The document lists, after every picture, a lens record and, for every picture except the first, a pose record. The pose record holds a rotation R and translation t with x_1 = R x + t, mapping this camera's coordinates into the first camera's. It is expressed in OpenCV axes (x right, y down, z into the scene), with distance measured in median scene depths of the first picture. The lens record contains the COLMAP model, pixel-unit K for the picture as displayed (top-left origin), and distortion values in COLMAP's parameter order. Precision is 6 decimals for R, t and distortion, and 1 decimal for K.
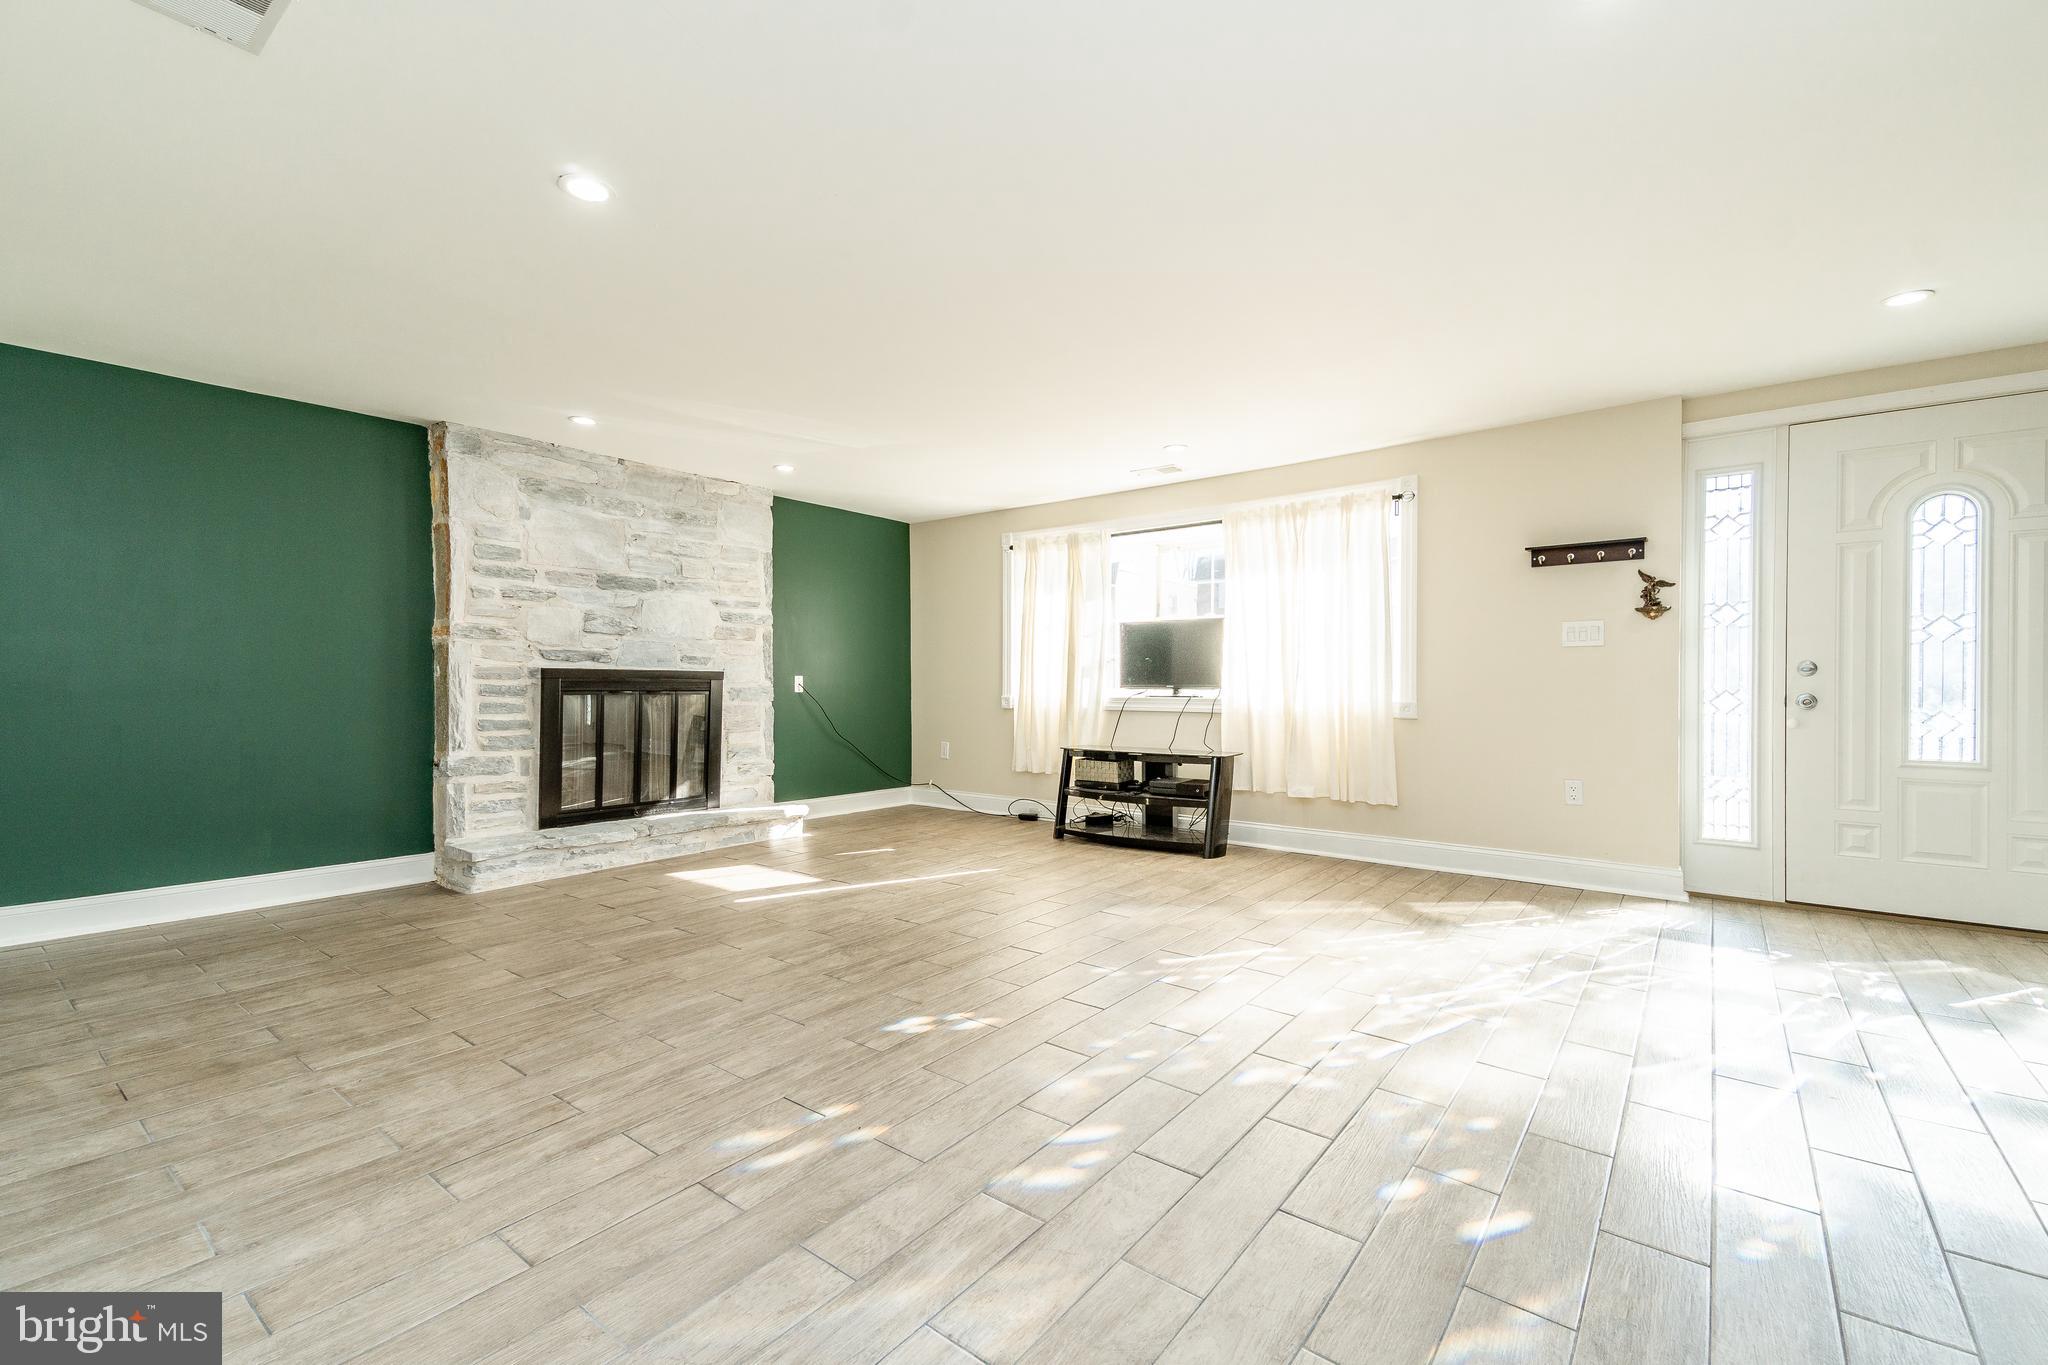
lens RADIAL K [[870.6, 0, 1027.9], [0, 870.6, 681.8], [0, 0, 1]] dist [0.049834, -0.014624]
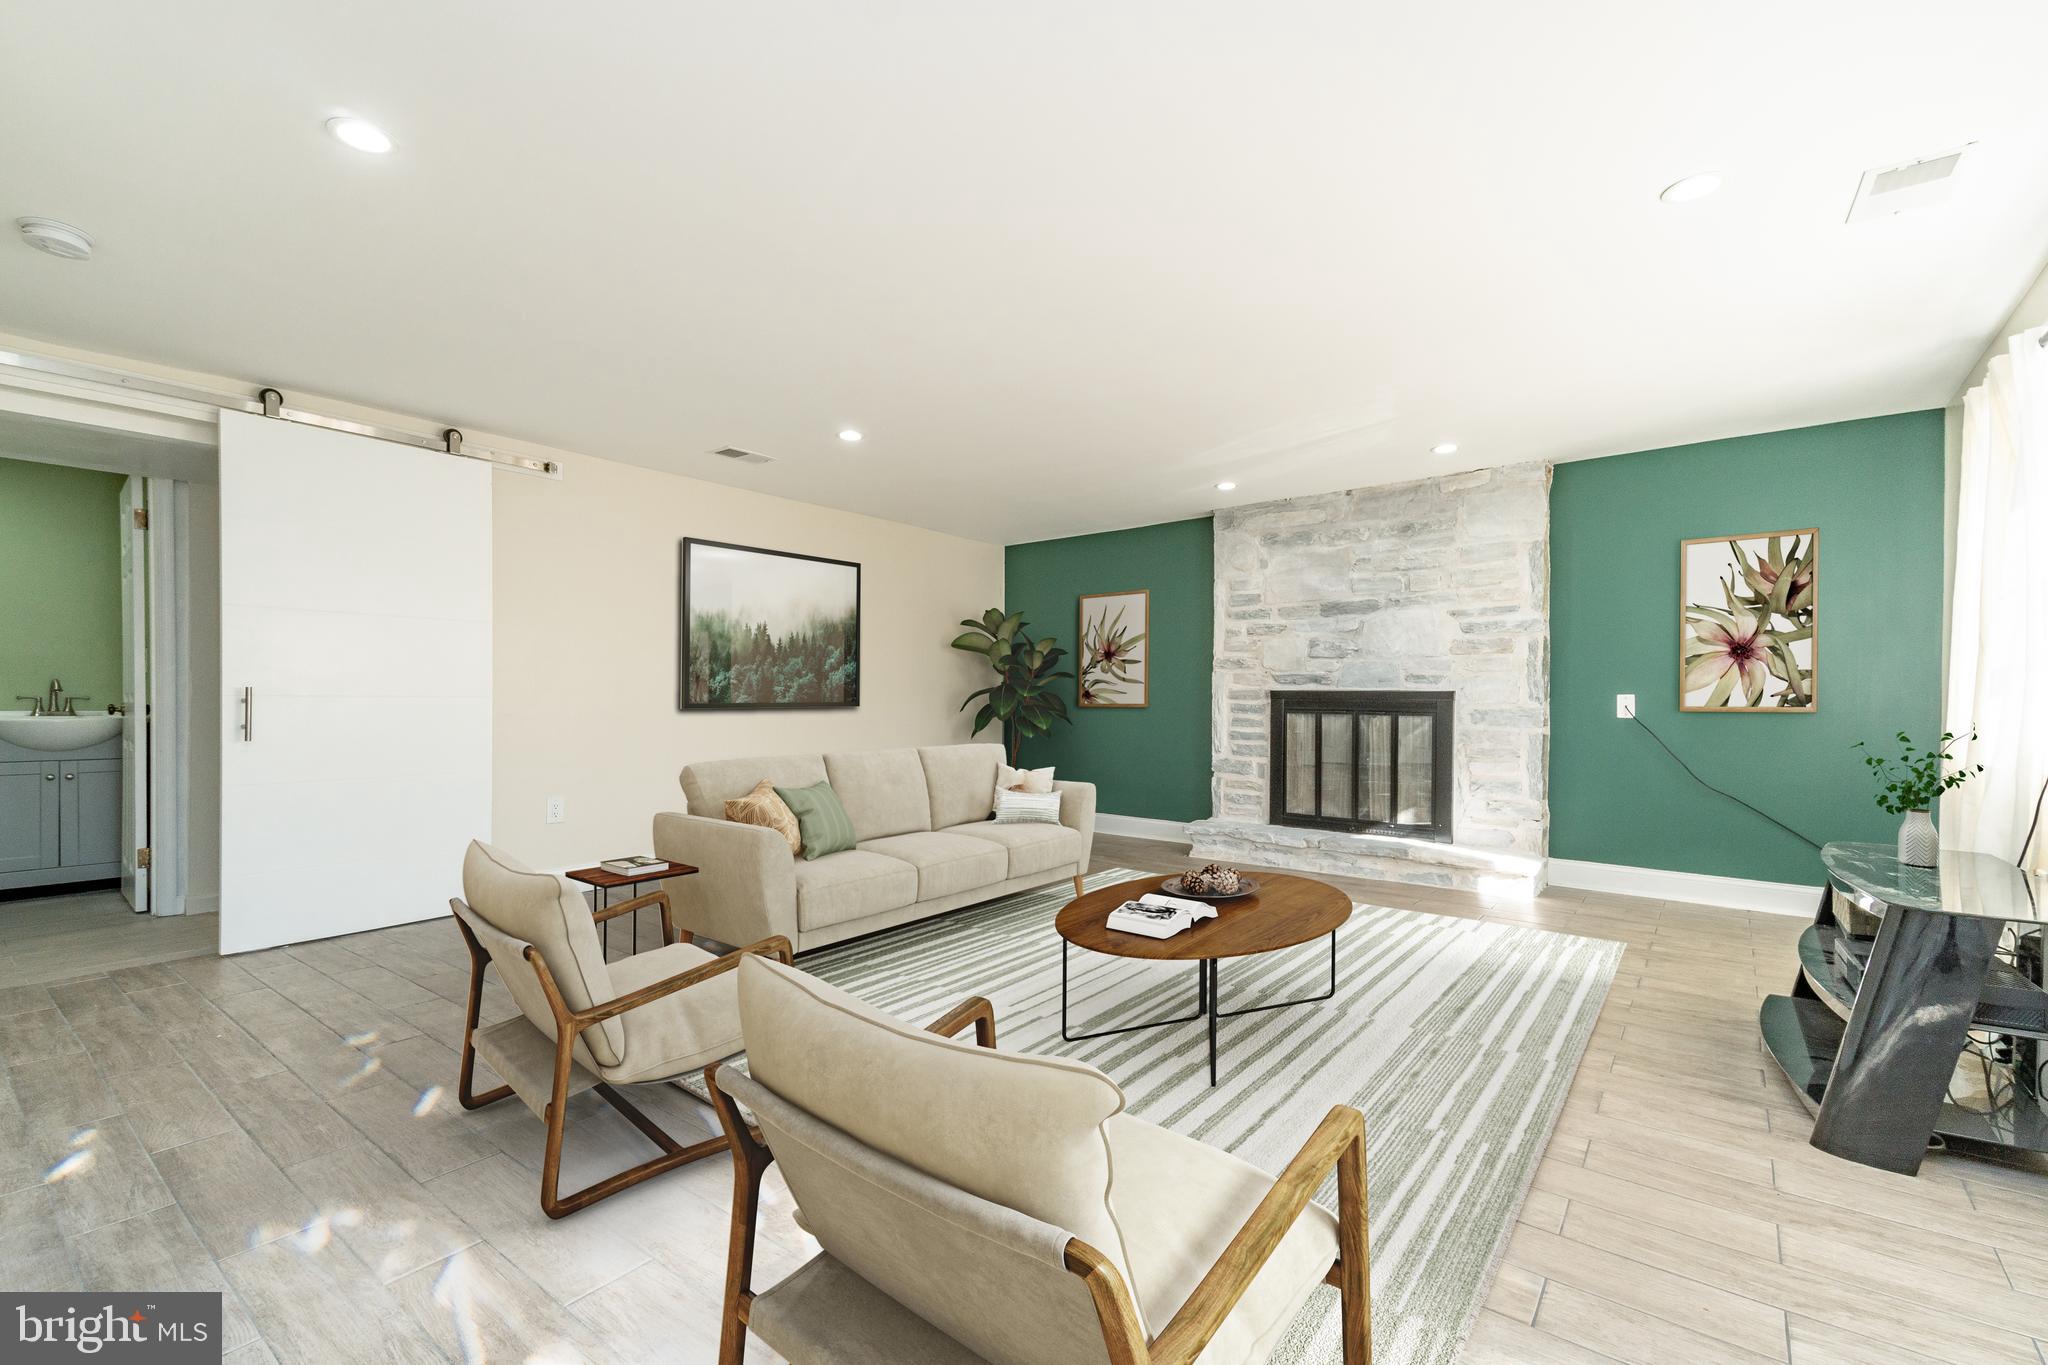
lens RADIAL K [[870.6, 0, 1002.1], [0, 870.6, 703.5], [0, 0, 1]] dist [0.049834, -0.014624]
pose [[-0.017662, 0.009086, -0.999803, 0.652384], [0.000064, 0.999959, 0.009086, -0.008633], [0.999844, 0.000097, -0.017661, 0.662147]]
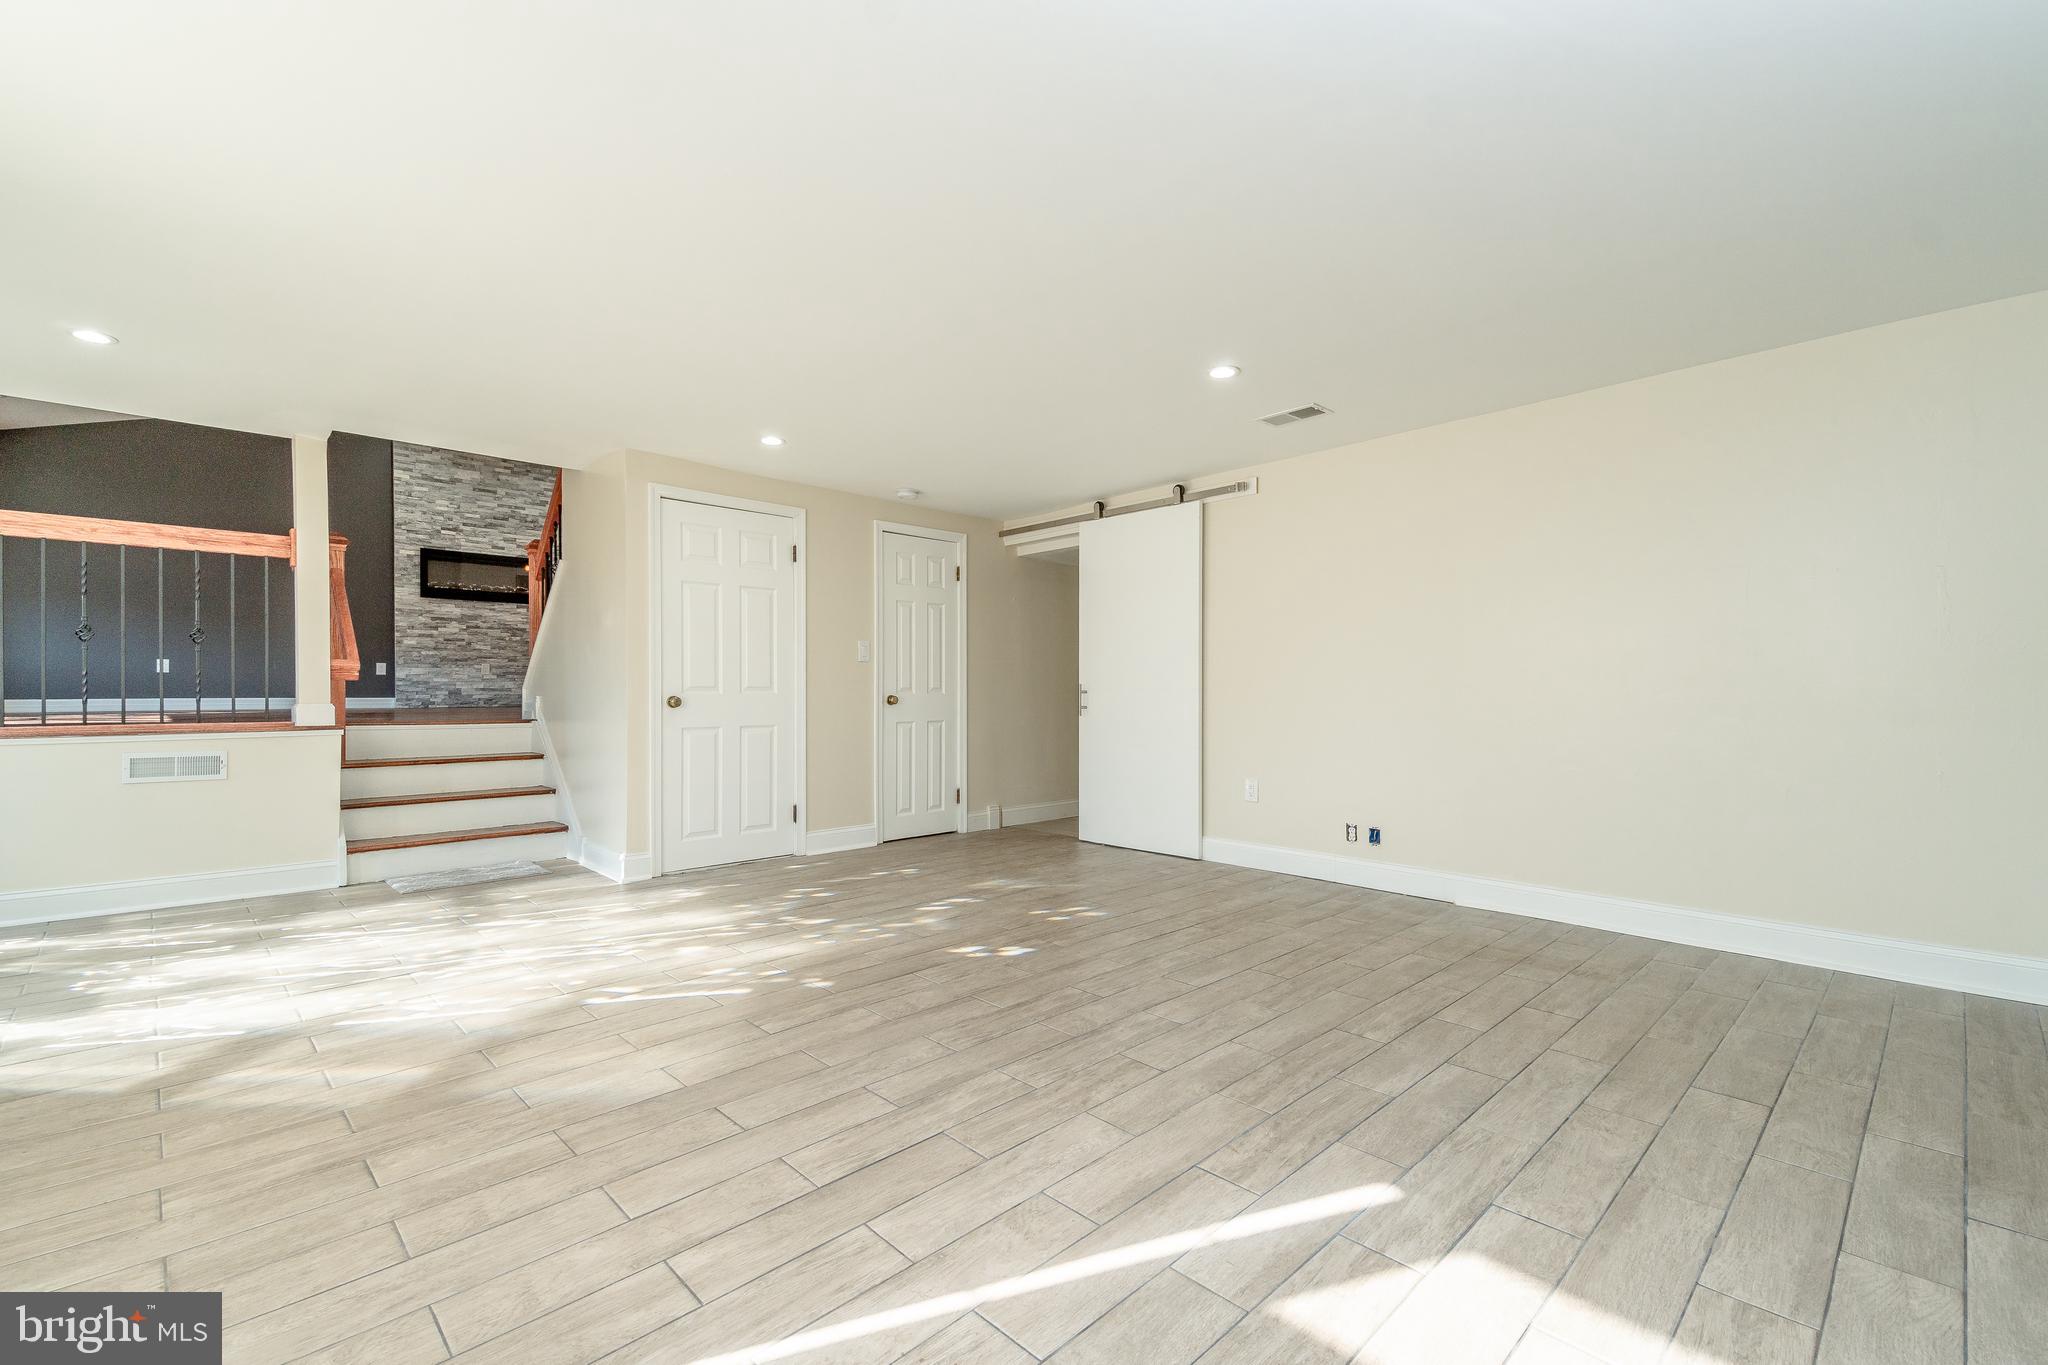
lens RADIAL K [[870.6, 0, 1008.9], [0, 870.6, 686.4], [0, 0, 1]] dist [0.049834, -0.014624]
pose [[-0.987221, 0.001524, 0.159349, -0.176070], [0.000391, 0.999974, -0.007138, 0.001240], [-0.159355, -0.006984, -0.987197, 1.214961]]
